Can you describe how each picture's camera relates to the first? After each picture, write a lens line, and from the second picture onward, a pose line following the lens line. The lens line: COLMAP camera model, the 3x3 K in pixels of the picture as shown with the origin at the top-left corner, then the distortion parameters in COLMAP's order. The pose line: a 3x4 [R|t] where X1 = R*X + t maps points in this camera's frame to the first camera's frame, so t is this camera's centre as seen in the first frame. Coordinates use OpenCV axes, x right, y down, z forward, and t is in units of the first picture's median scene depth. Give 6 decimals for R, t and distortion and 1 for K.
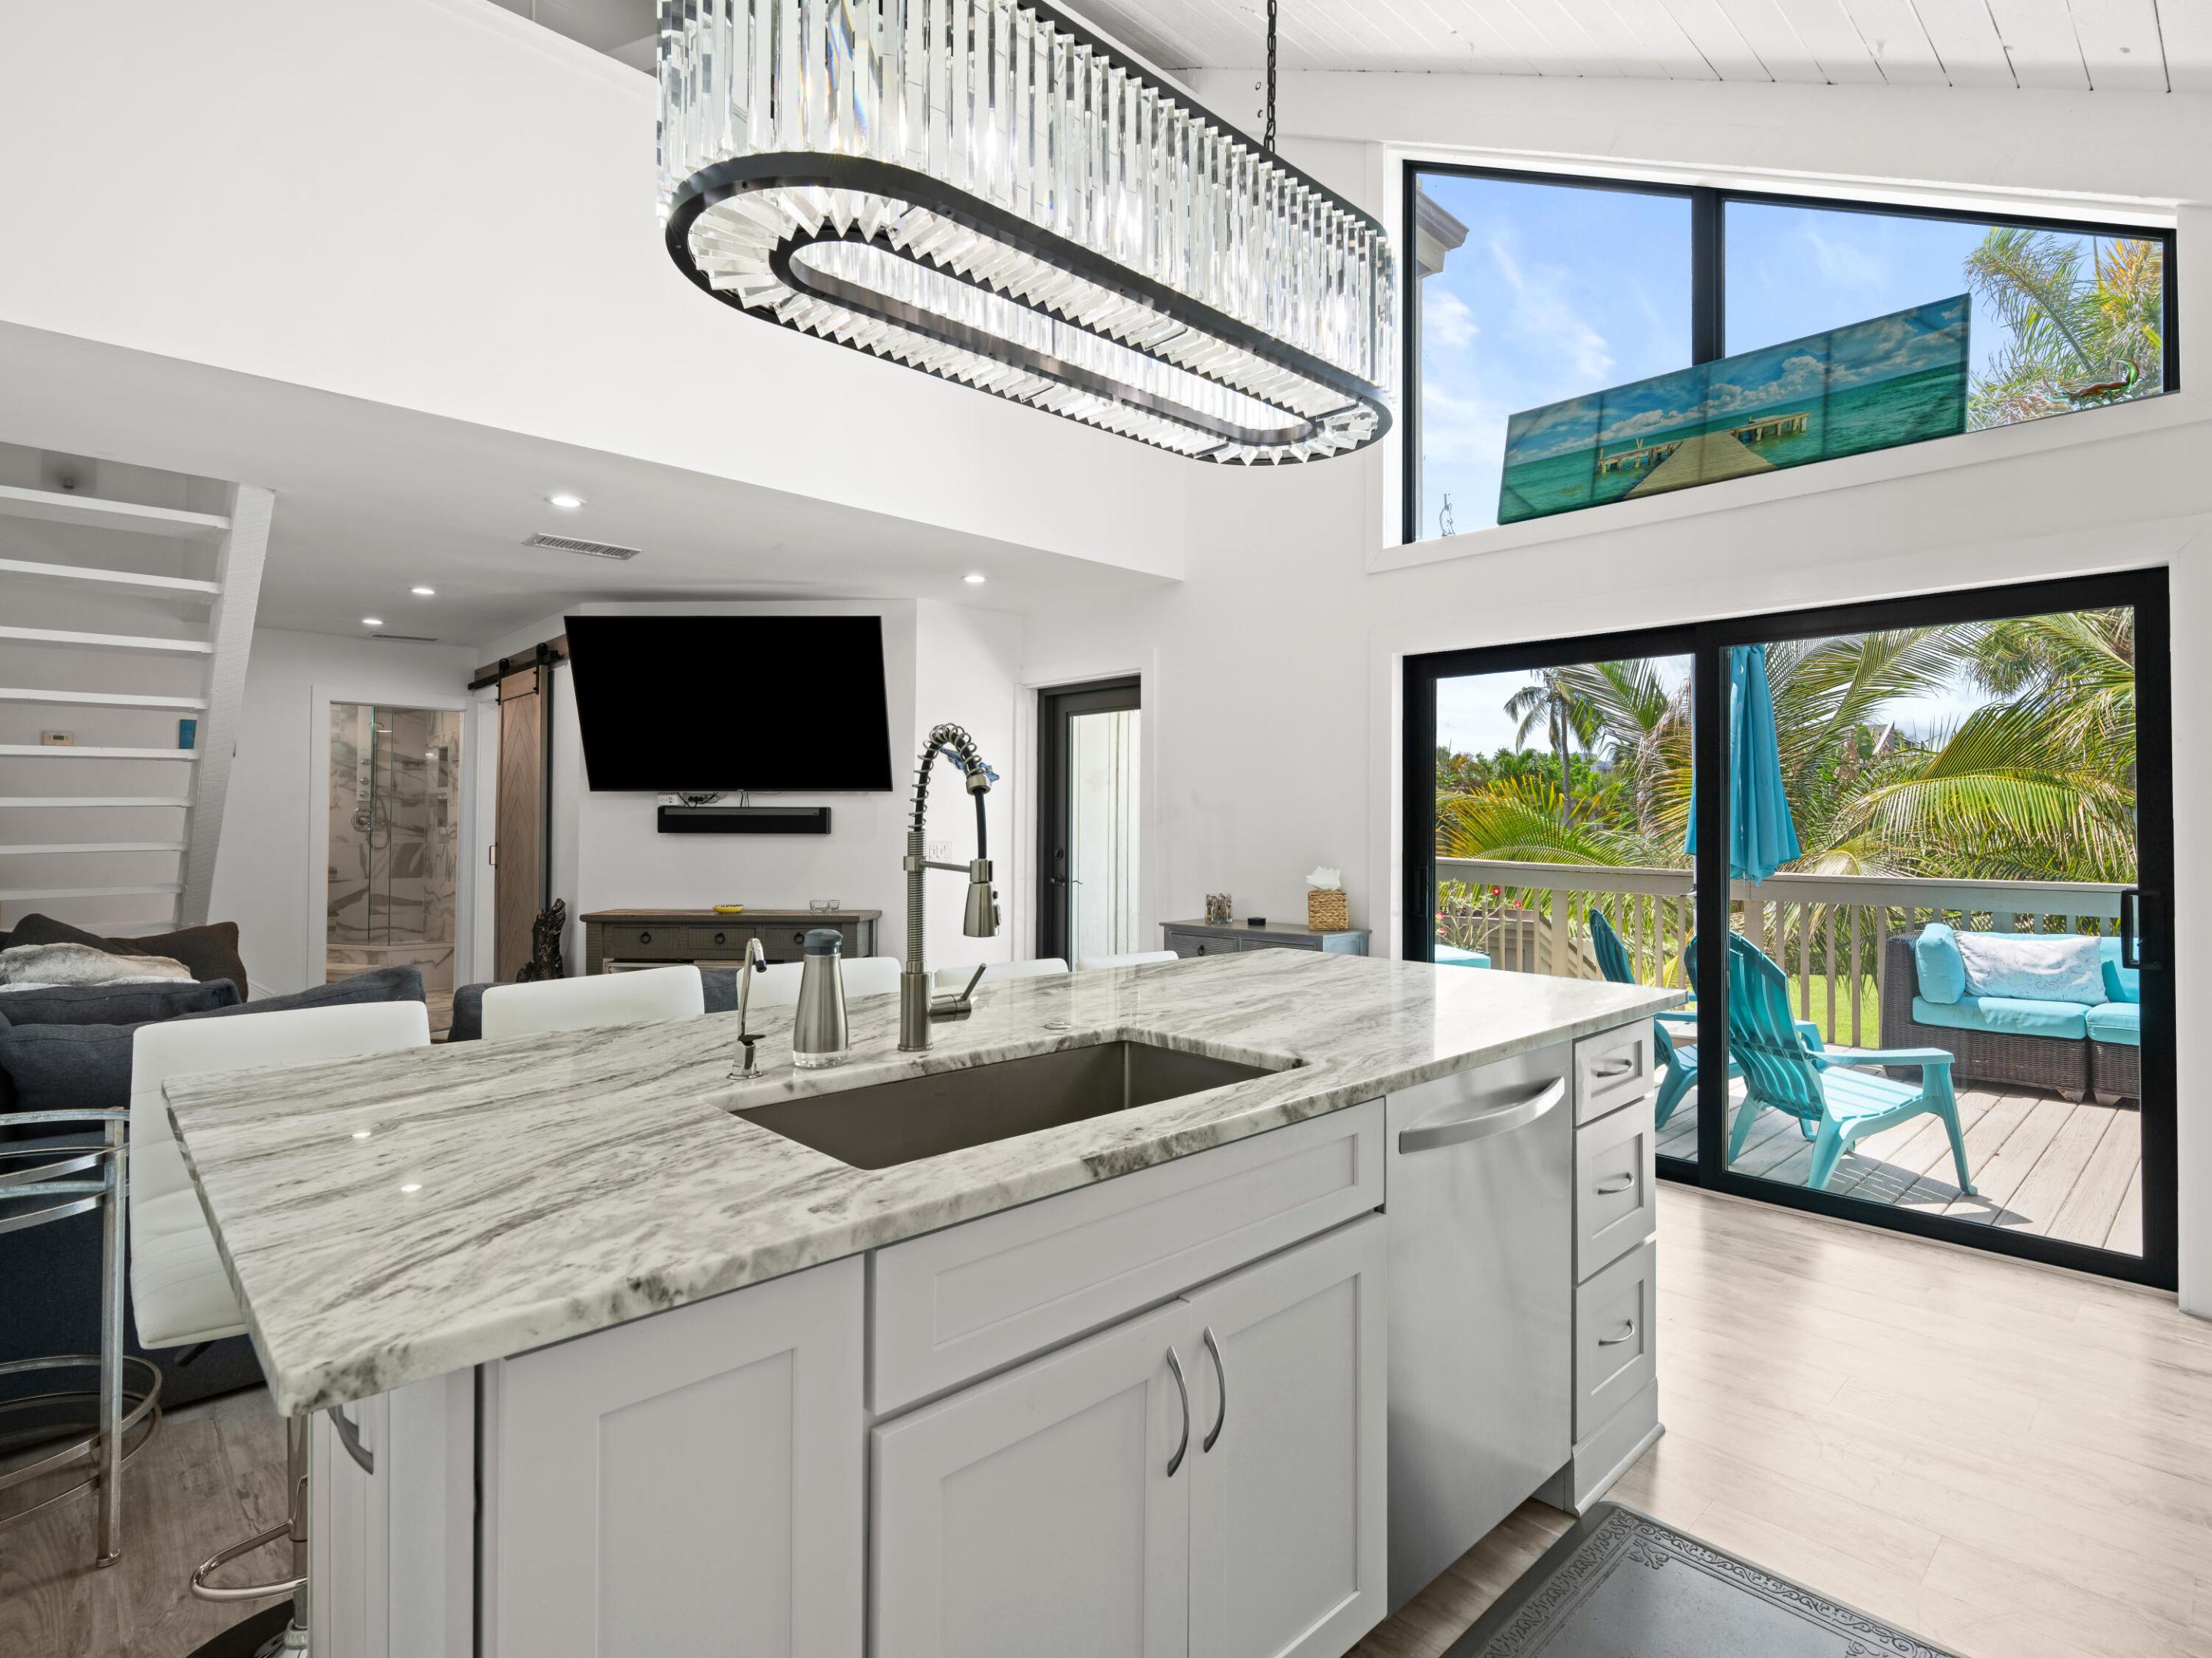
lens RADIAL K [[1113.6, 0, 1129.6], [0, 1113.6, 816.2], [0, 0, 1]] dist [-0.007937, 0.002055]
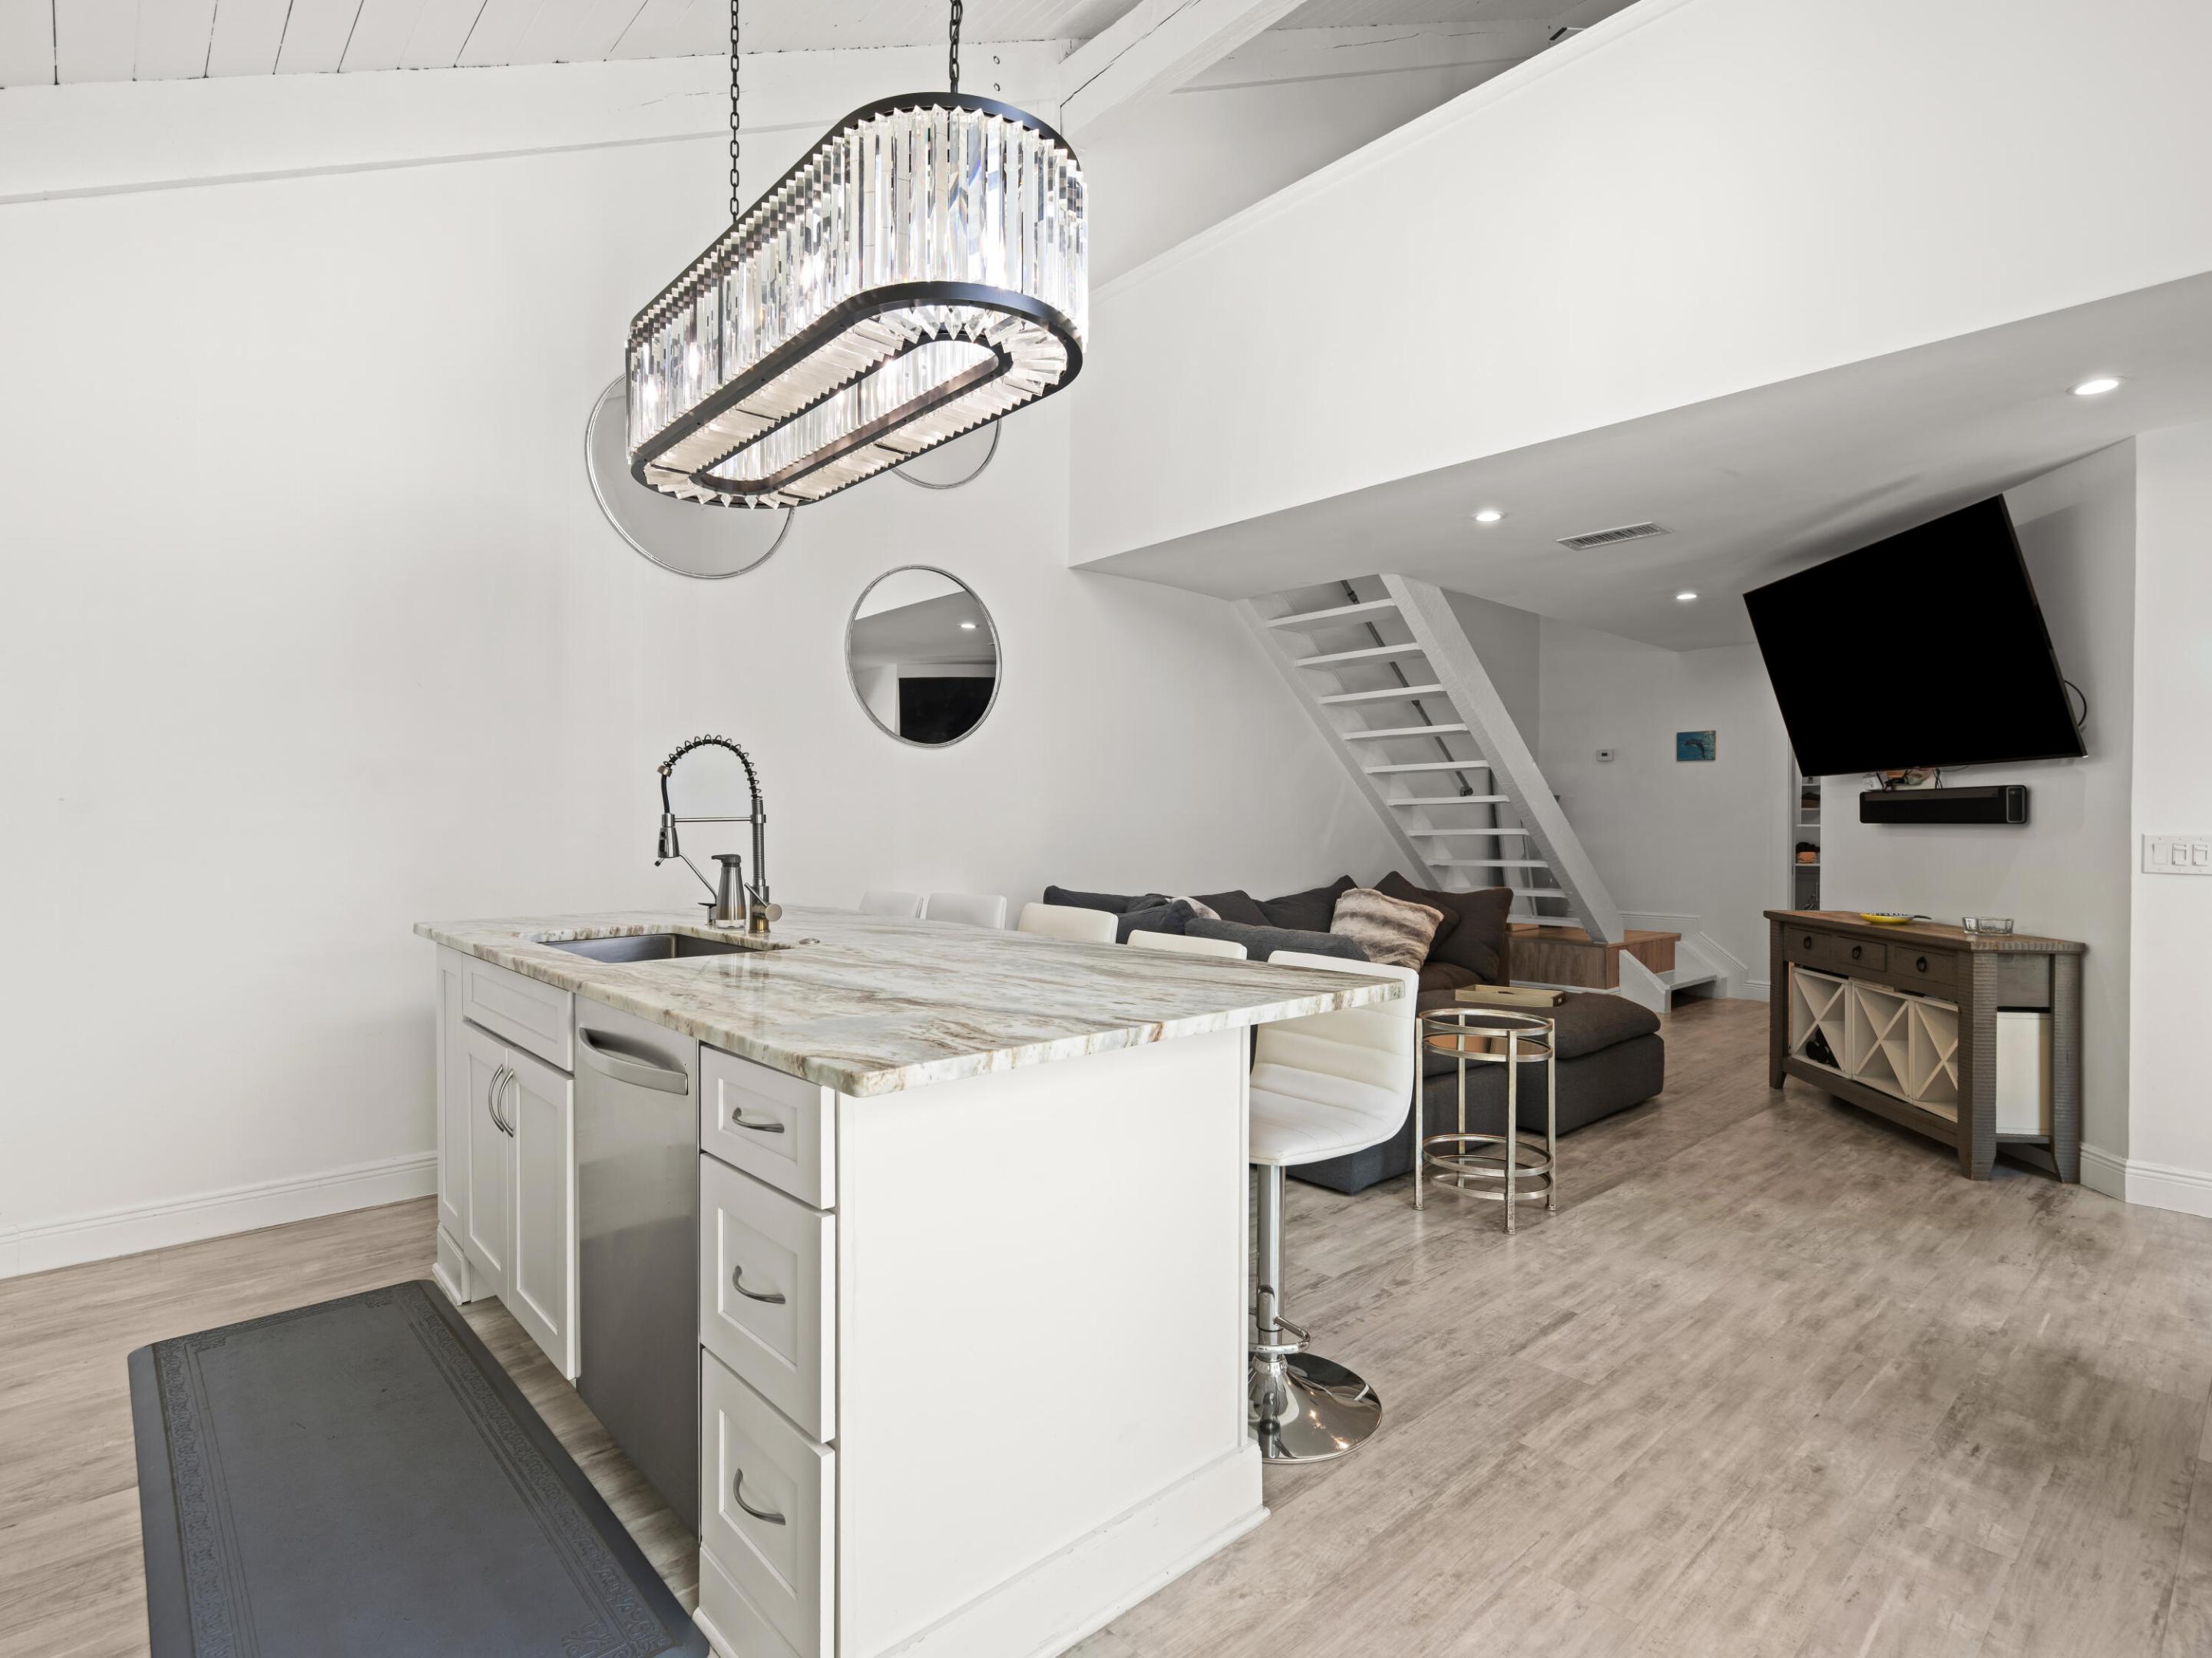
lens RADIAL K [[1113.6, 0, 1111.7], [0, 1113.6, 825.6], [0, 0, 1]] dist [-0.007937, 0.002055]
pose [[-0.022967, -0.003821, -0.999729, 0.673764], [0.004778, 0.999981, -0.003931, 0.027474], [0.999725, -0.004867, -0.022948, 0.732032]]
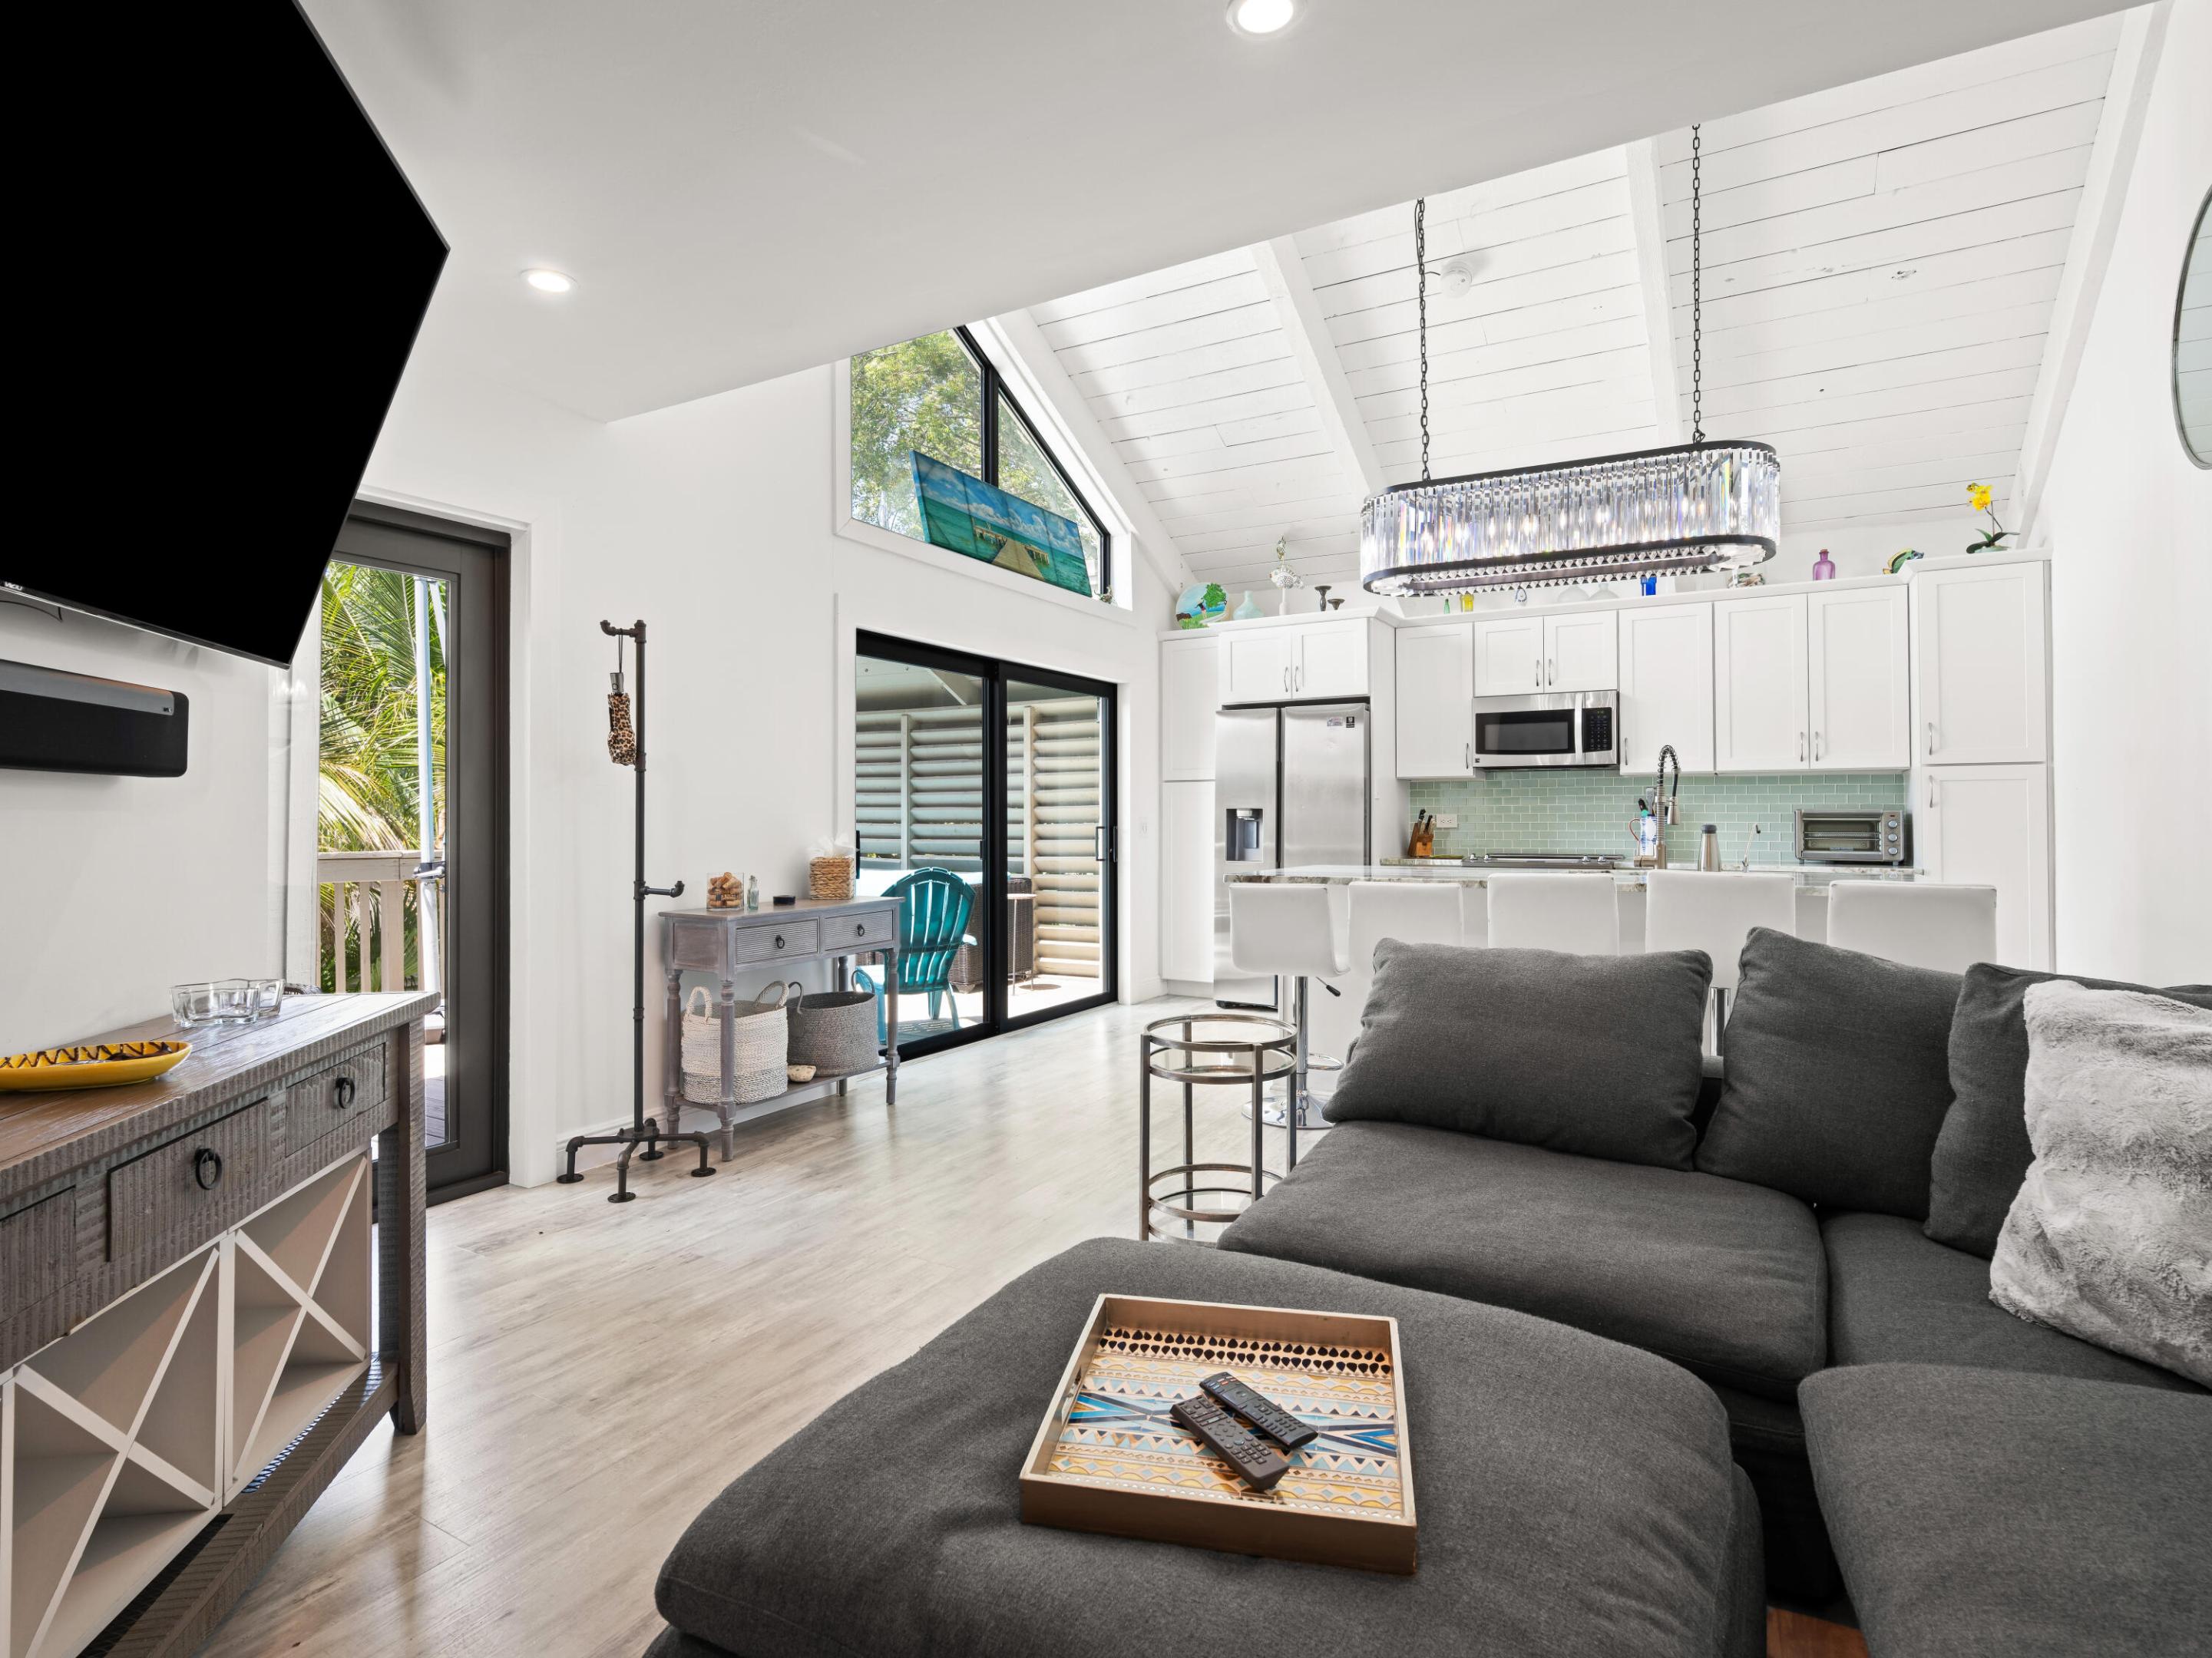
lens RADIAL K [[1113.6, 0, 1097.9], [0, 1113.6, 807.3], [0, 0, 1]] dist [-0.007937, 0.002055]
pose [[-0.264064, 0.006212, 0.964485, -1.015704], [-0.008038, 0.999930, -0.008641, 0.039424], [-0.964472, -0.010034, -0.263996, 1.318872]]
